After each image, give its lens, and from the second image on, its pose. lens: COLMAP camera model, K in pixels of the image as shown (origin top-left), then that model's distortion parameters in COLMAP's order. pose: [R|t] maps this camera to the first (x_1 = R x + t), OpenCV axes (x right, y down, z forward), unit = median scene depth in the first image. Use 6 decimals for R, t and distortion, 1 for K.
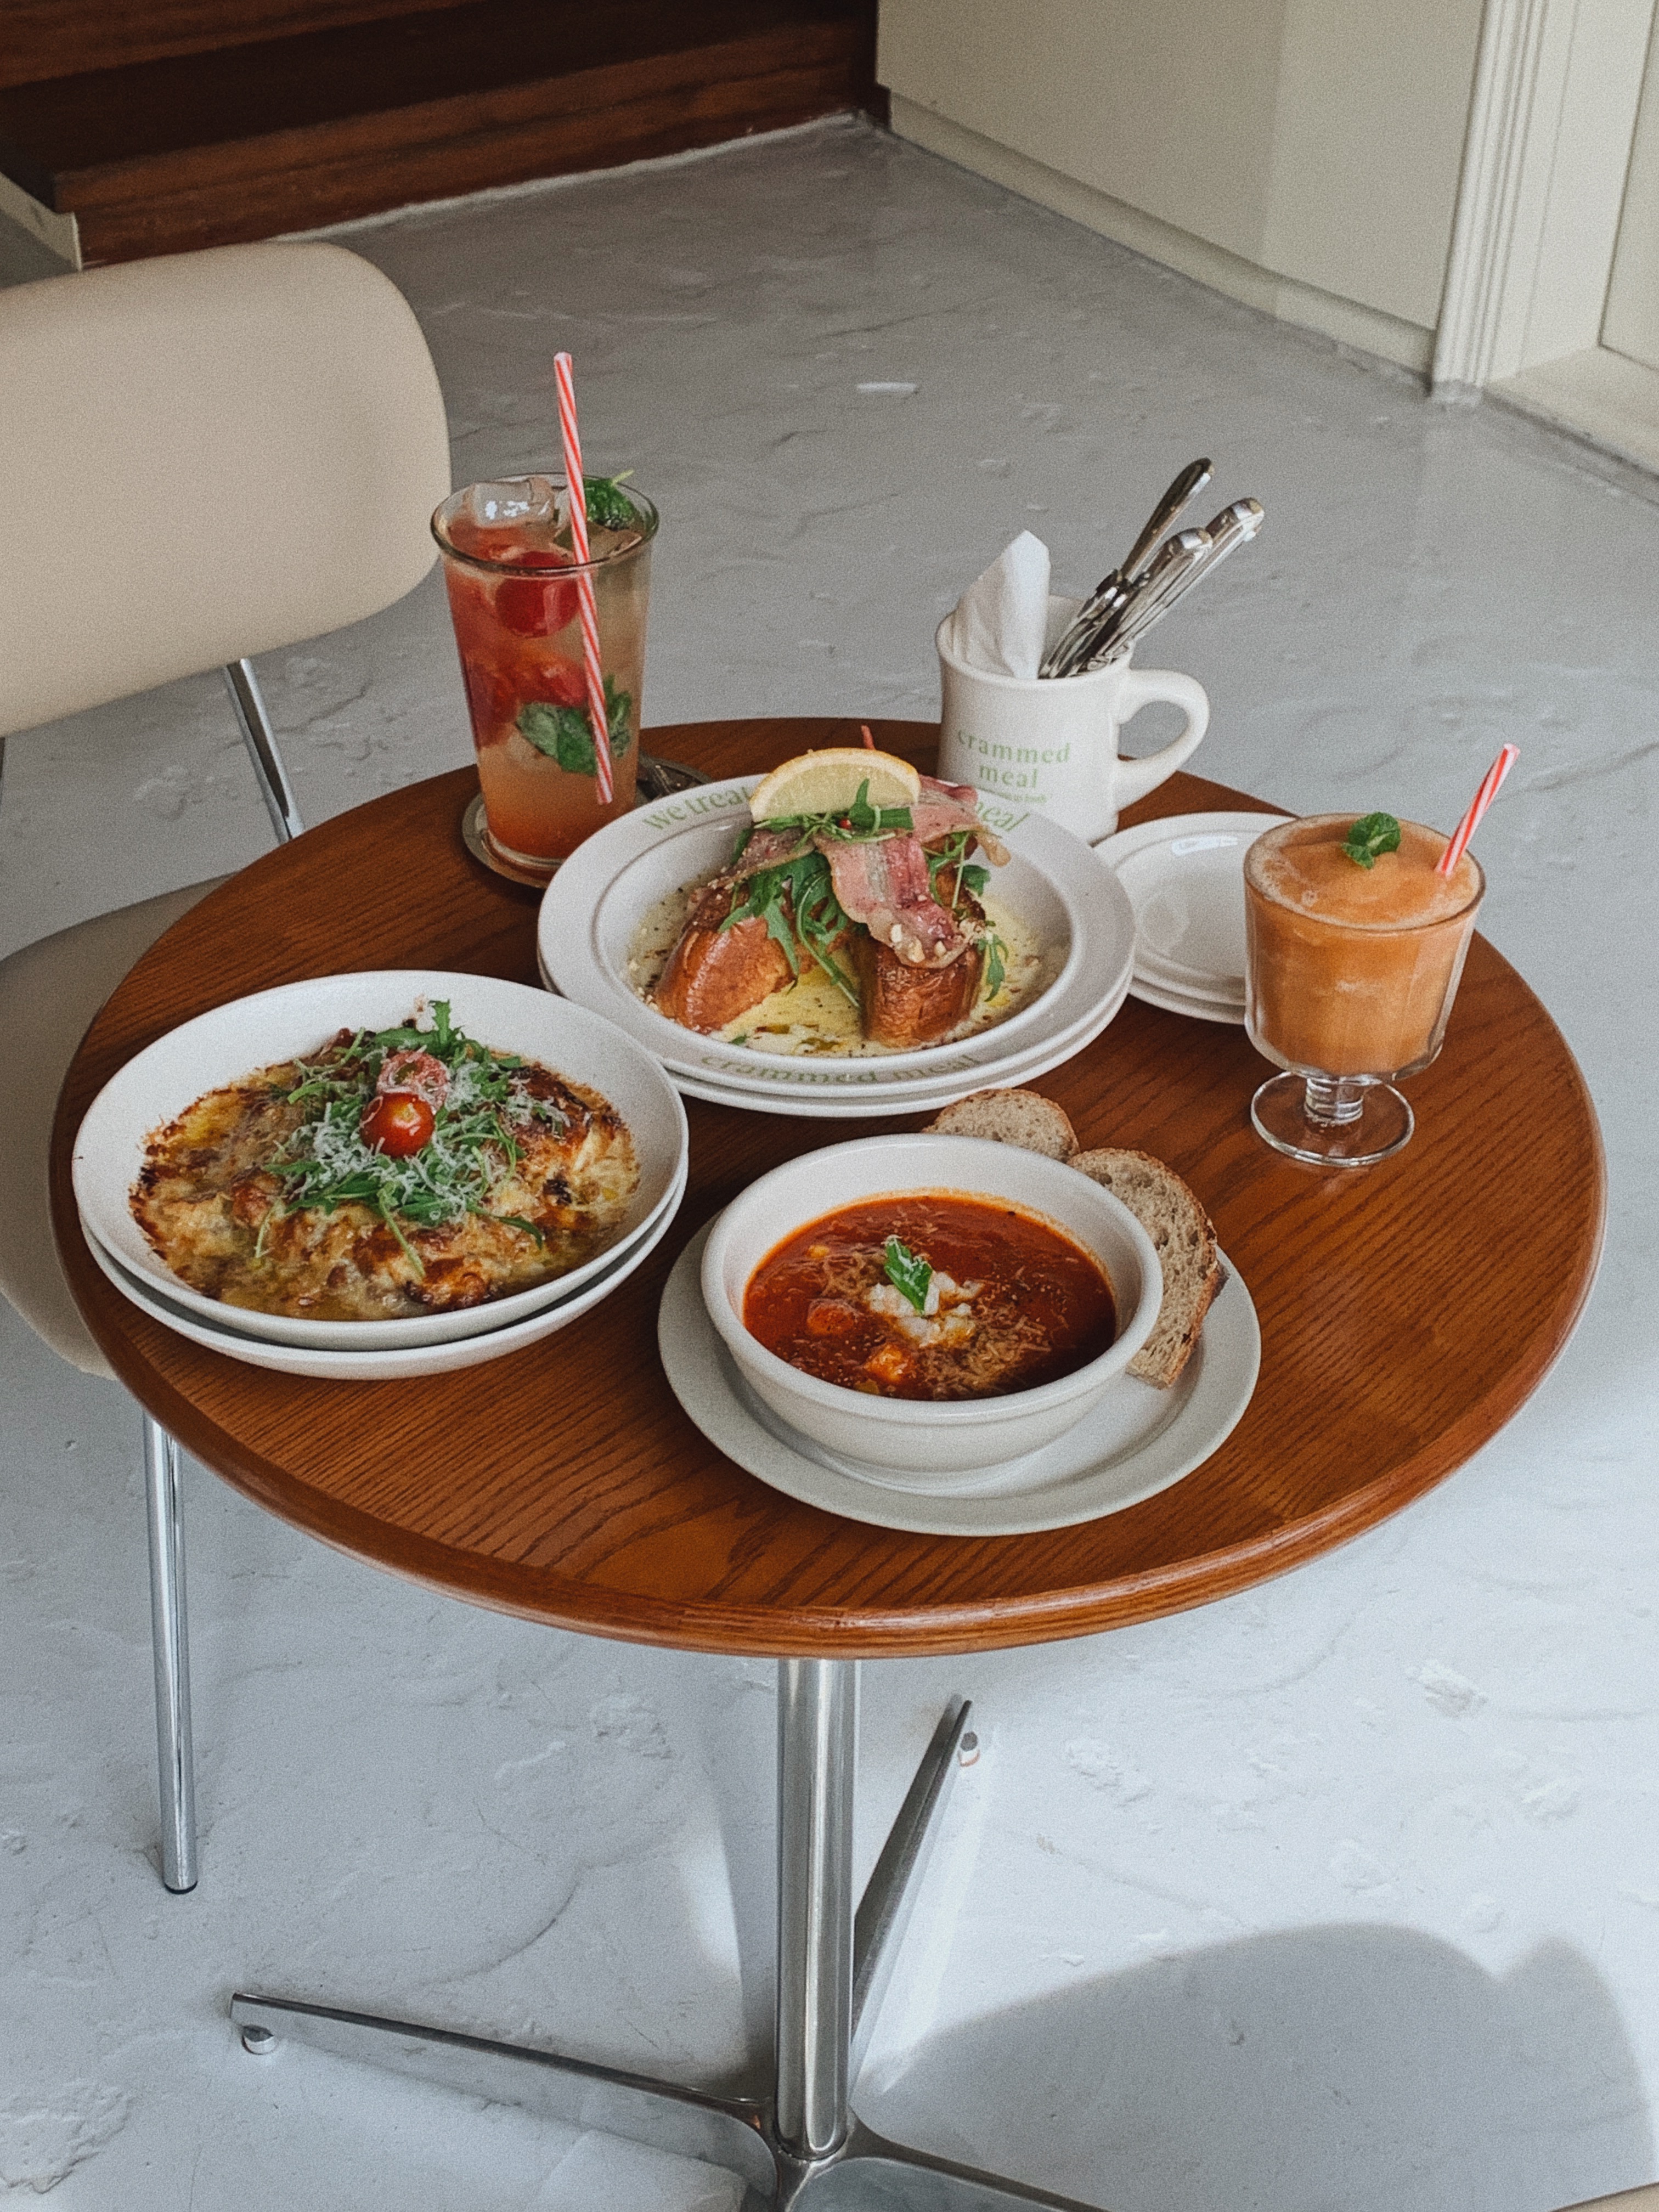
lens RADIAL K [[3017.1, 0, 824.3], [0, 3017.1, 1107.5], [0, 0, 1]] dist [0.049805, 0.000000]
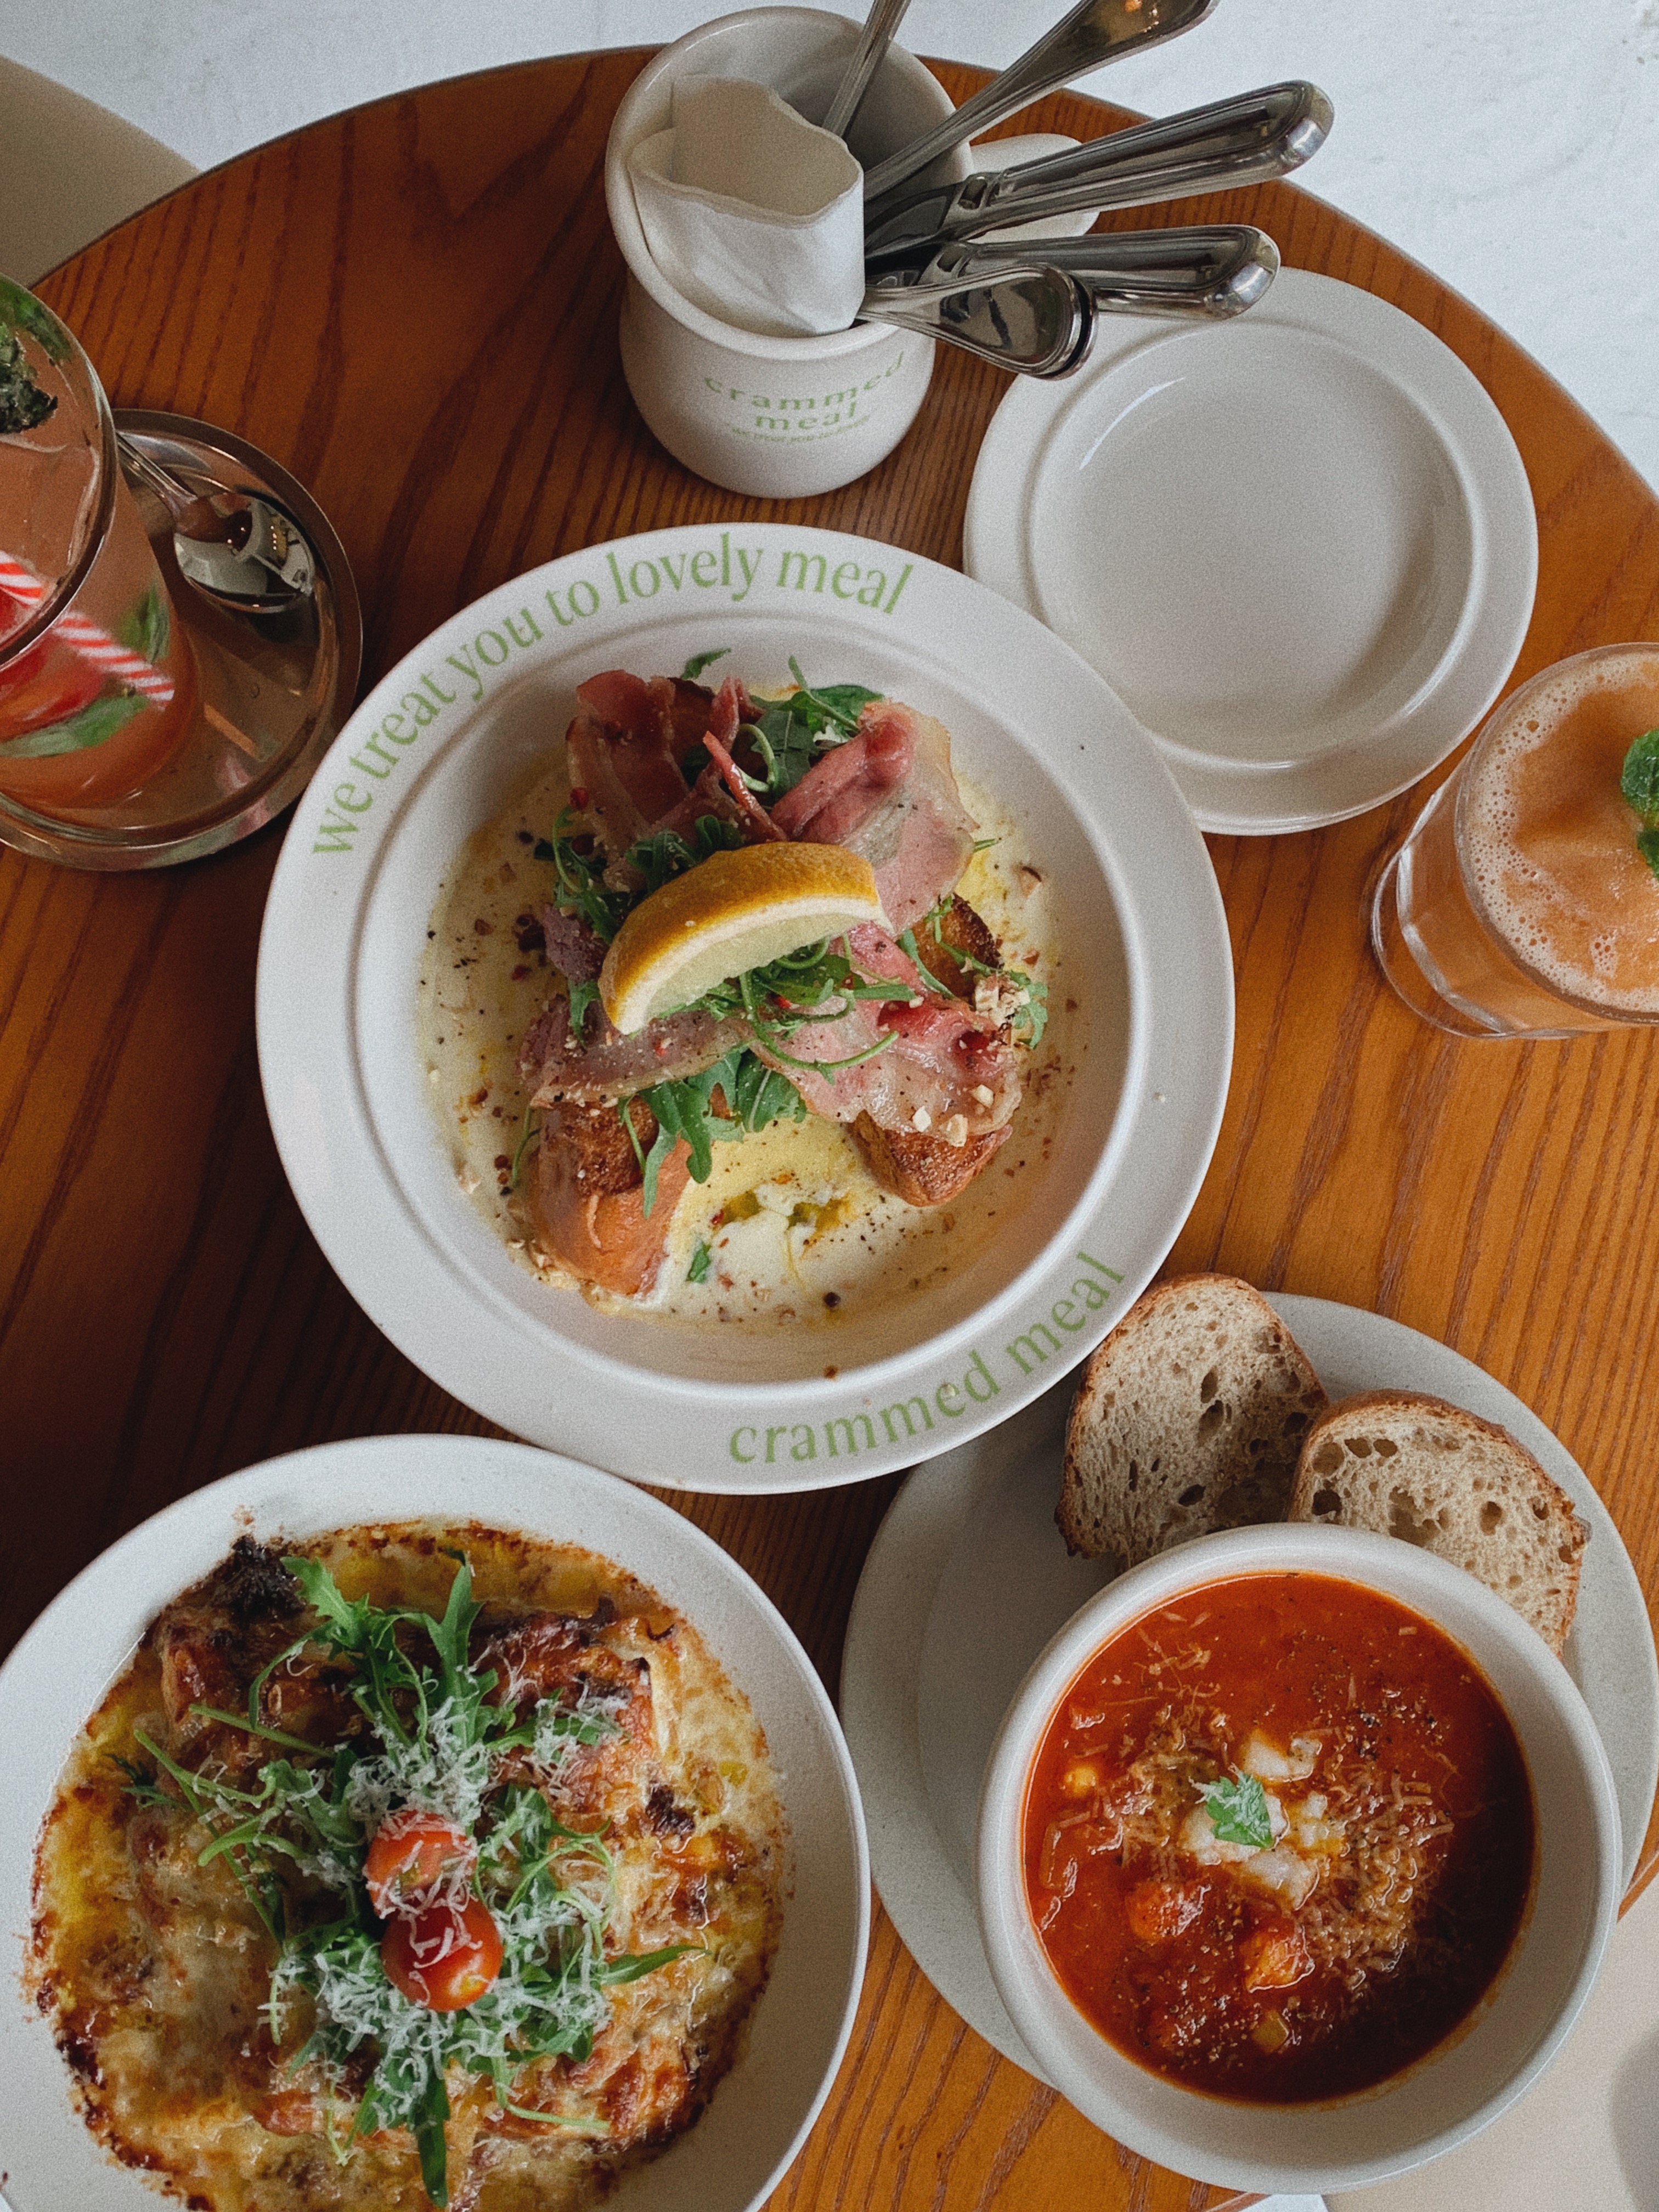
lens RADIAL K [[2355.7, 0, 839.2], [0, 2355.7, 1100.5], [0, 0, 1]] dist [-0.015736, 0.000000]
pose [[0.906229, -0.412492, 0.092732, -0.036319], [0.205014, 0.620562, 0.756883, -0.449309], [-0.369755, -0.666898, 0.646938, 0.742685]]
